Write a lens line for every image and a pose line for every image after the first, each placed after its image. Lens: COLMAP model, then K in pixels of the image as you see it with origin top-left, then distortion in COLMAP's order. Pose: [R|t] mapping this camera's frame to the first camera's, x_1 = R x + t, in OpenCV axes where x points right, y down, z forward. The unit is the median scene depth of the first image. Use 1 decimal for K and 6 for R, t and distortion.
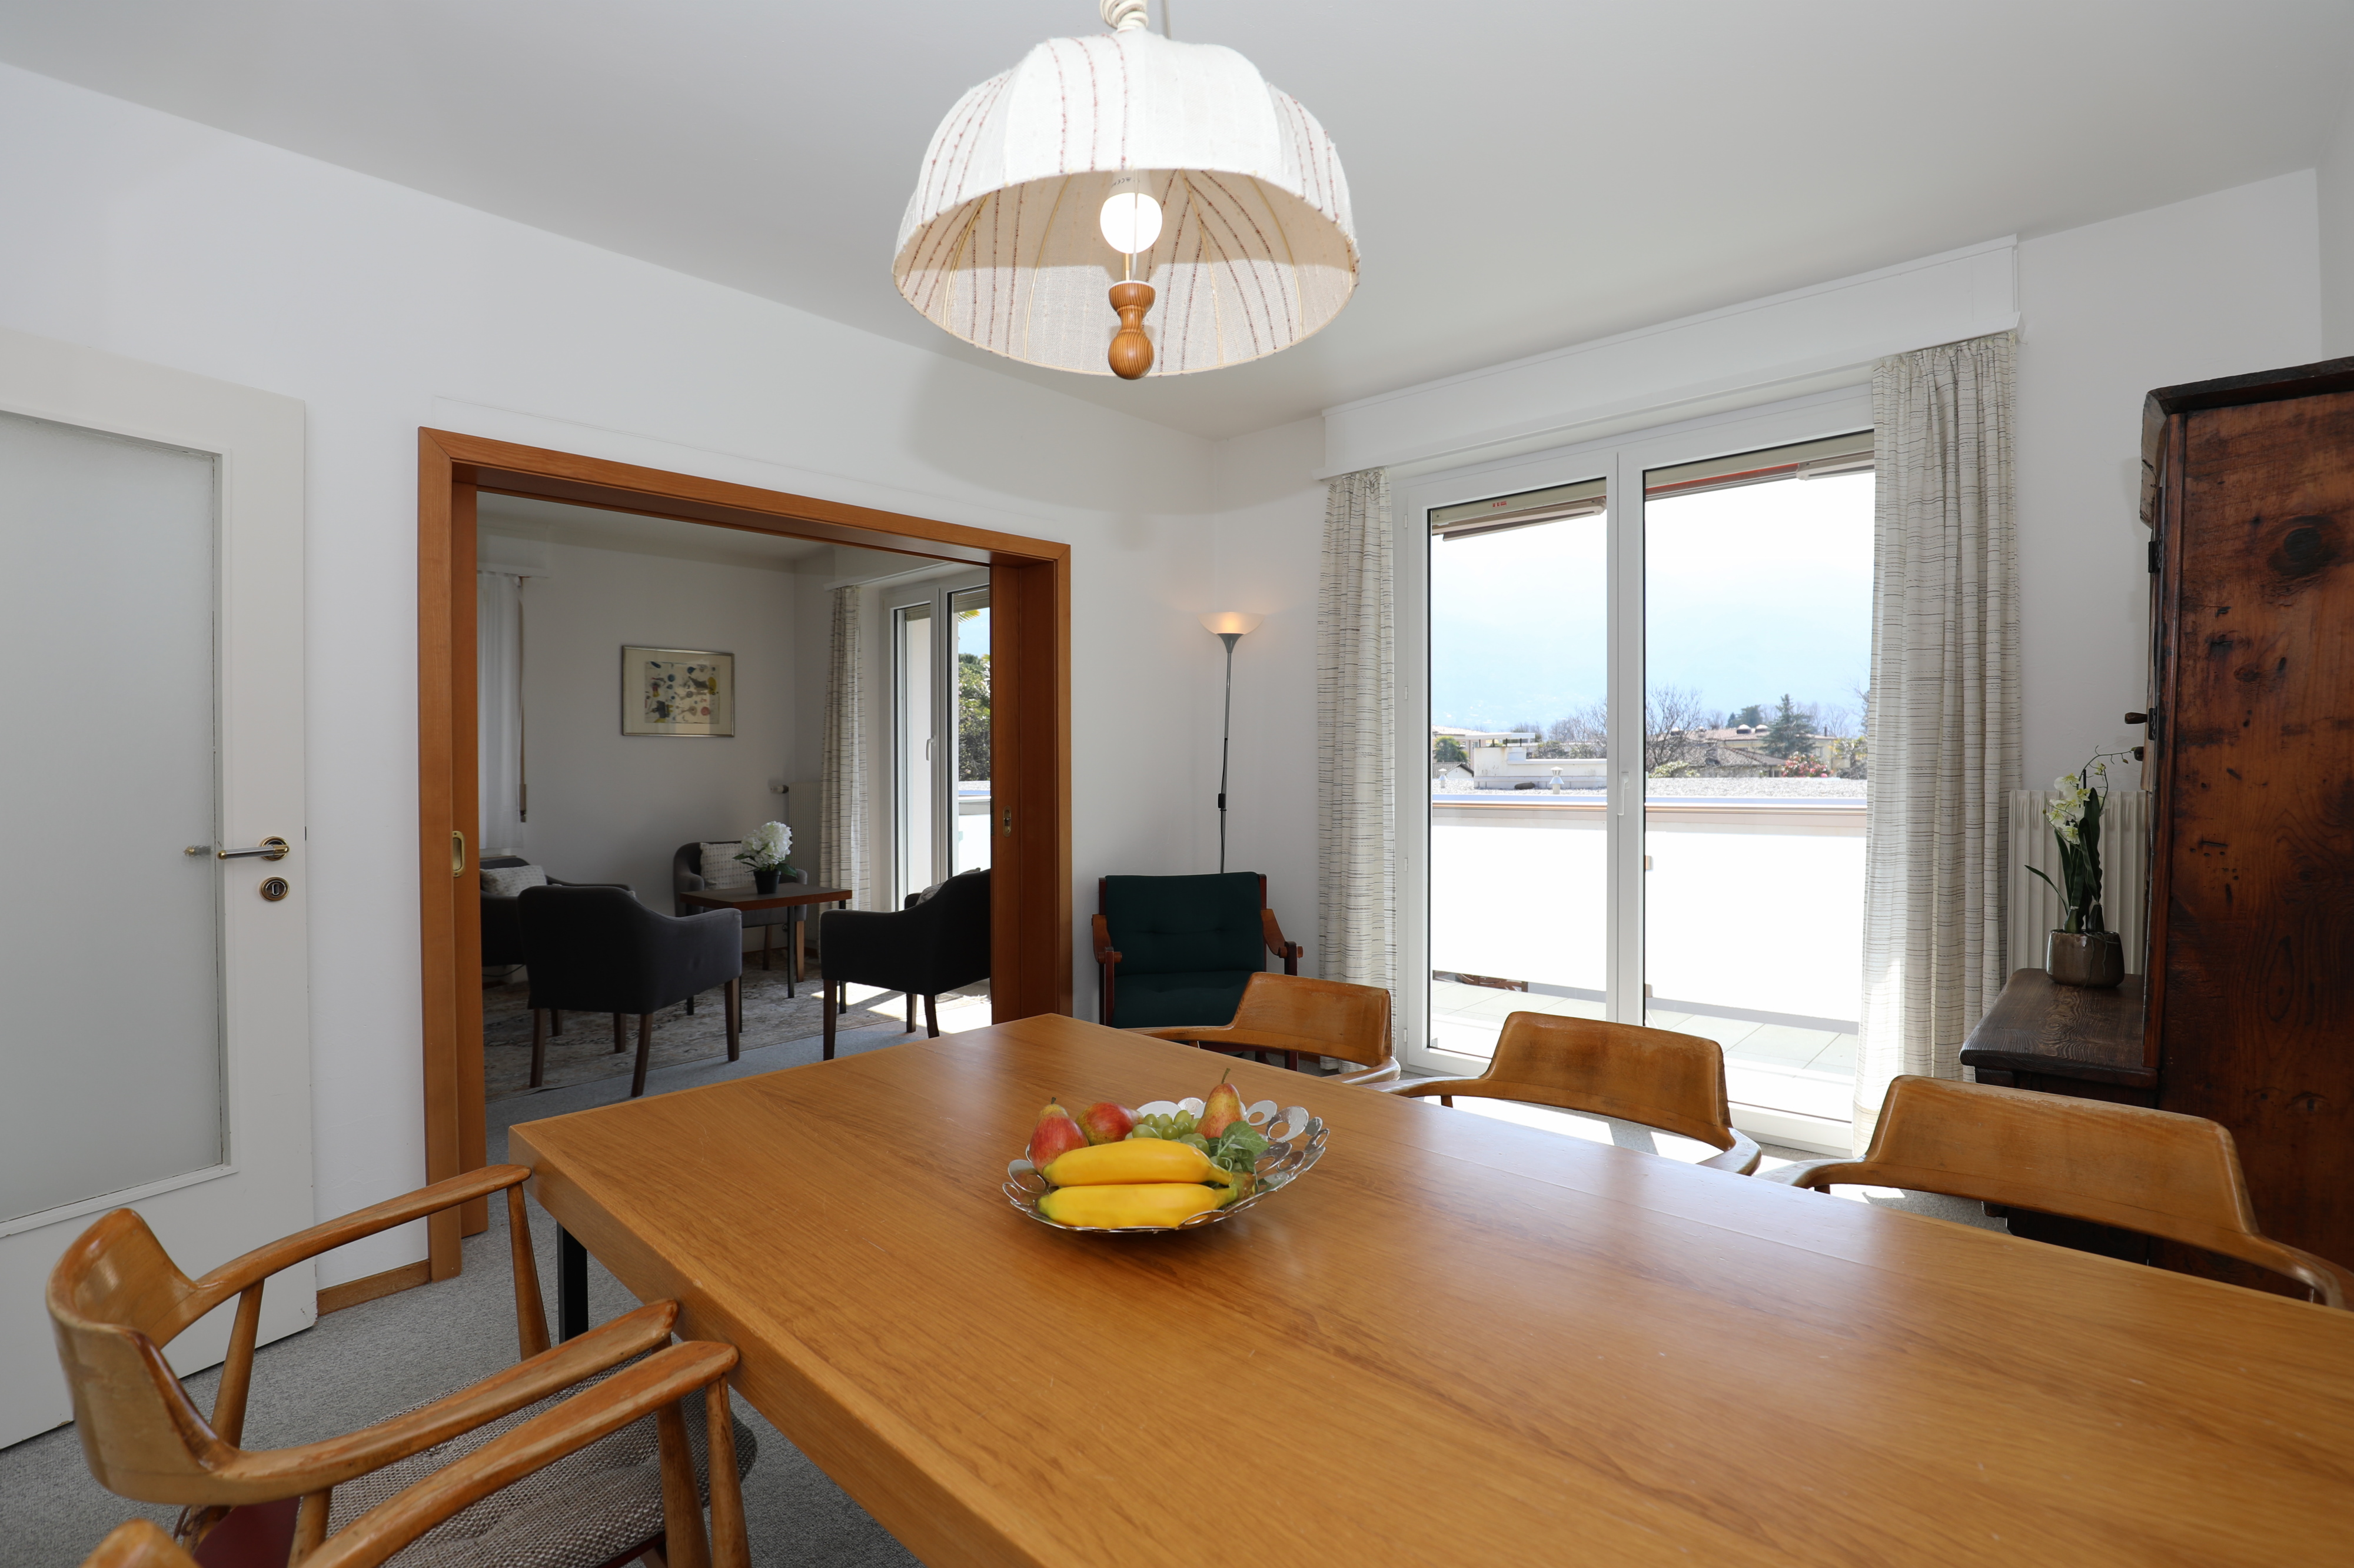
lens RADIAL K [[1114.9, 0, 1173.0], [0, 1114.9, 775.8], [0, 0, 1]] dist [-0.000775, -0.000033]
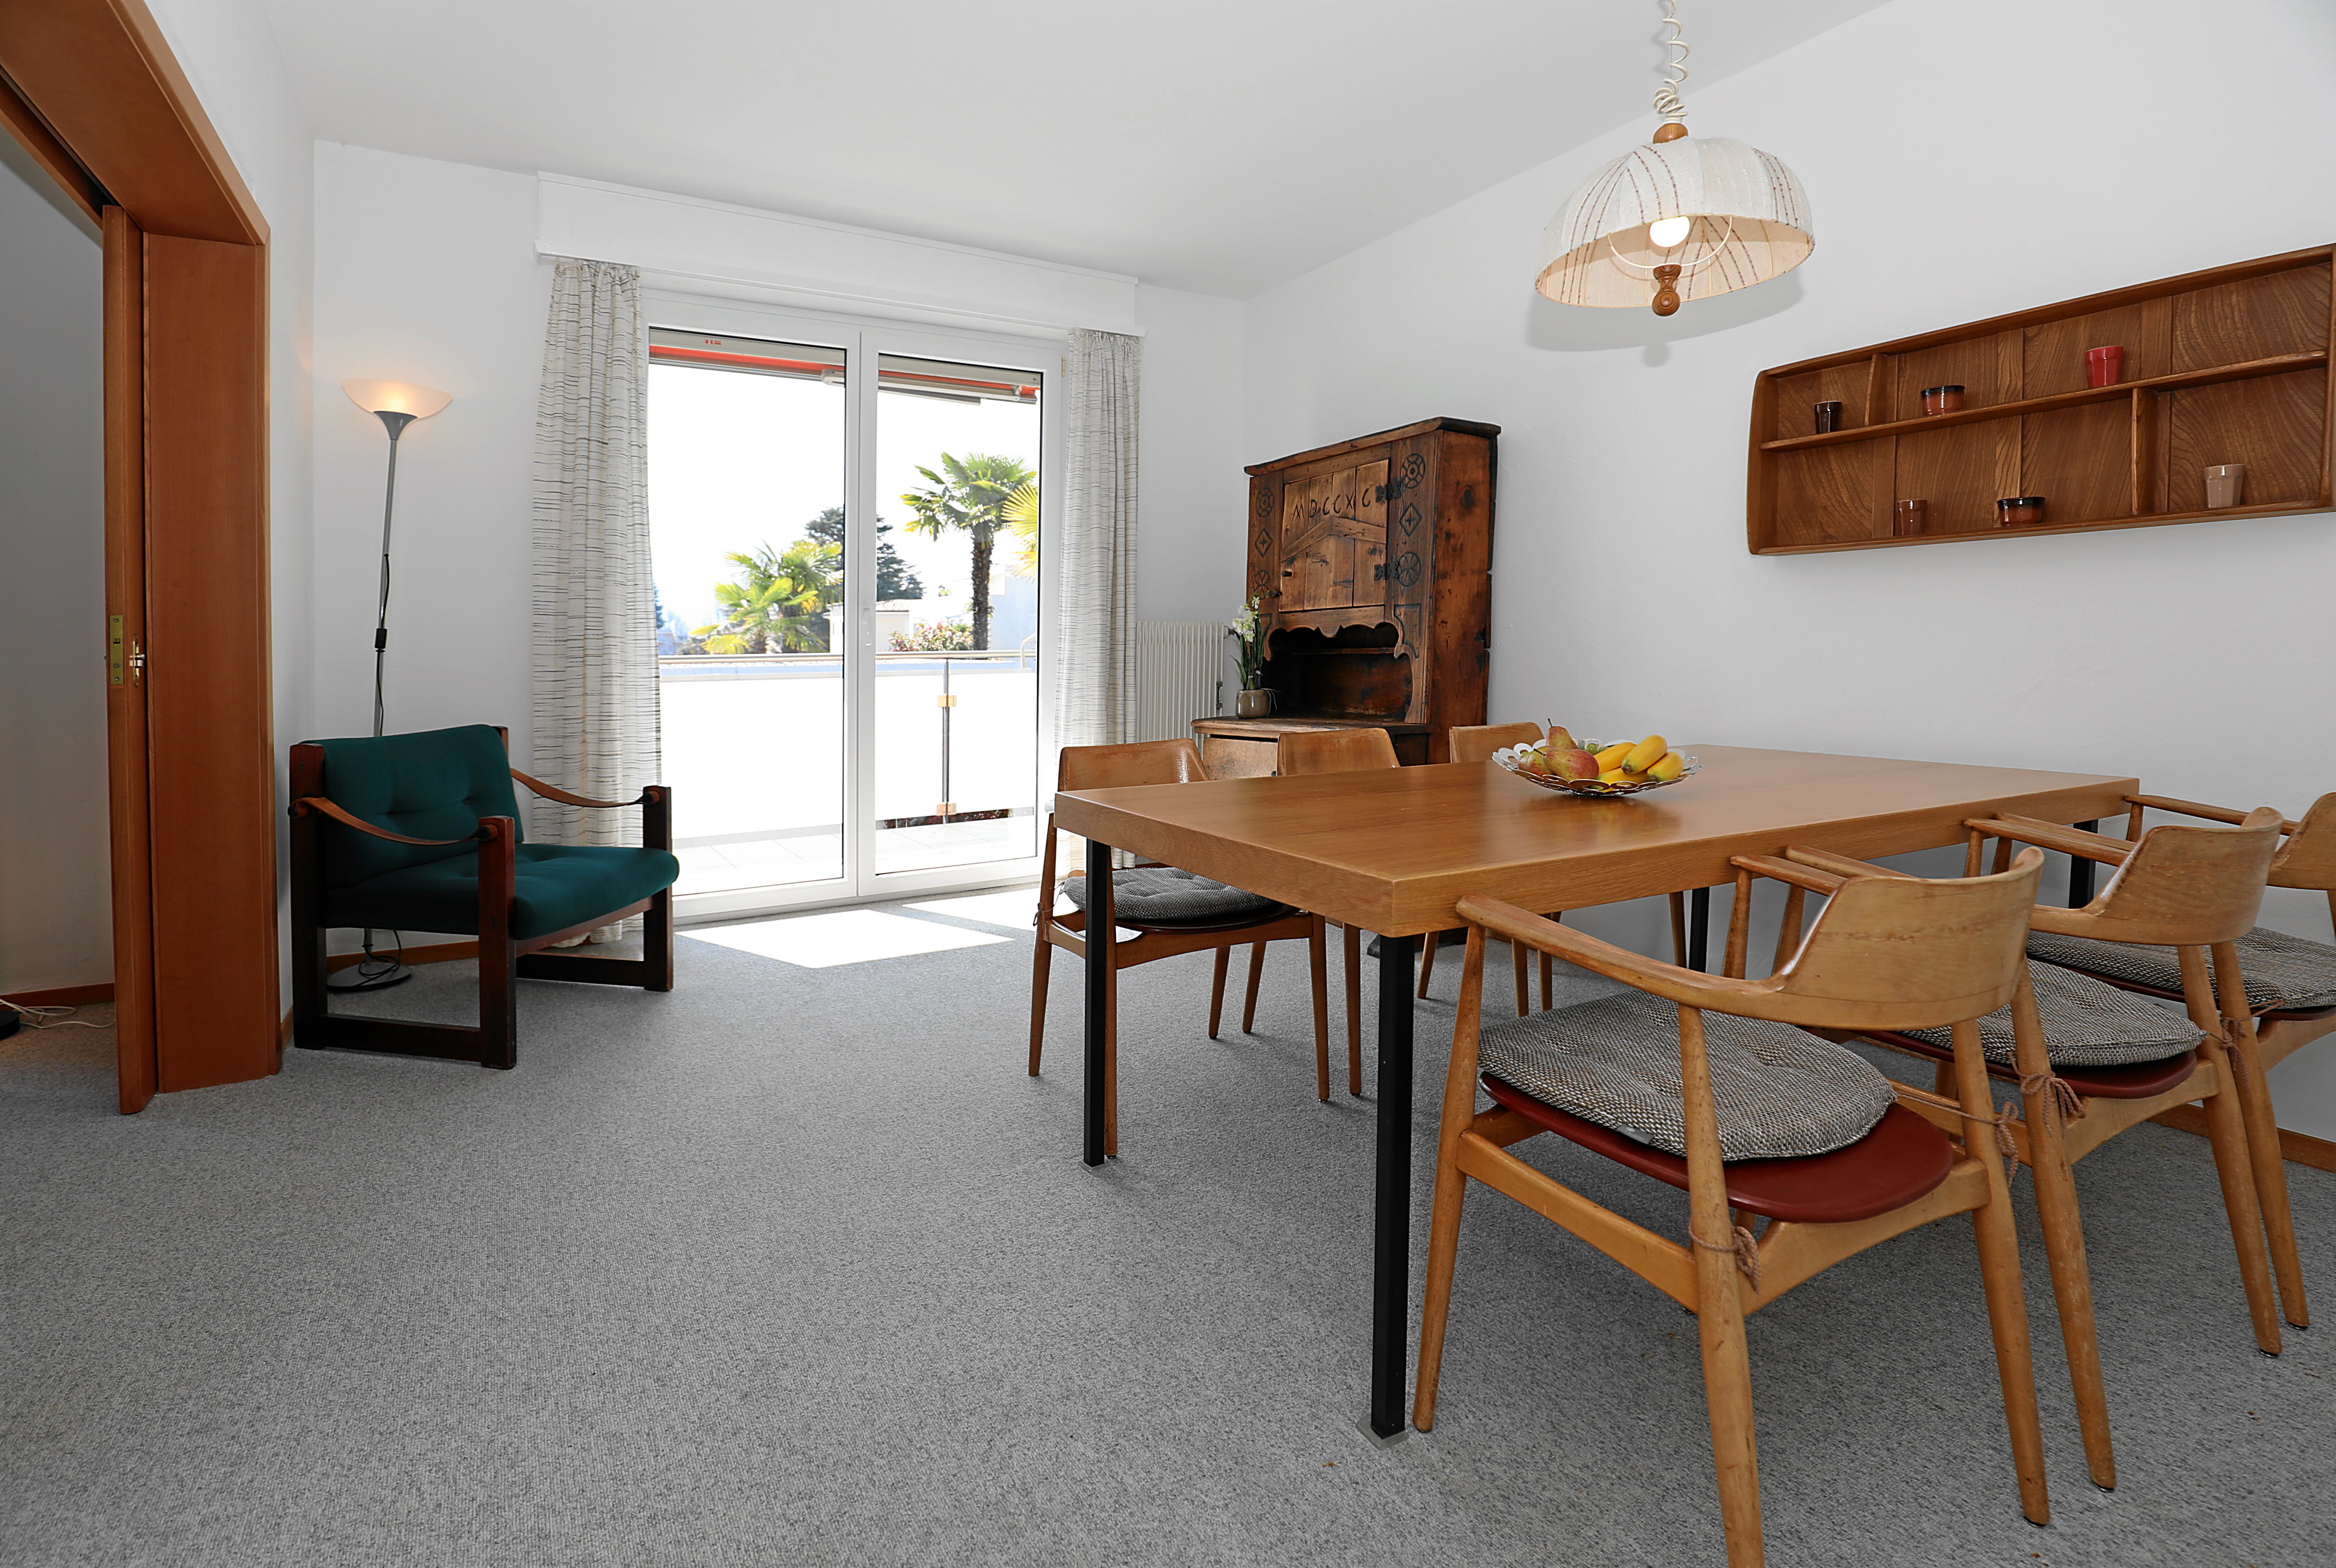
lens RADIAL K [[1106.5, 0, 1100.8], [0, 1106.5, 725.0], [0, 0, 1]] dist [-0.000775, -0.000033]
pose [[0.345141, -0.054535, 0.936965, -0.537881], [0.012648, 0.998490, 0.053457, 0.052173], [-0.938466, -0.006600, 0.345310, 0.320163]]
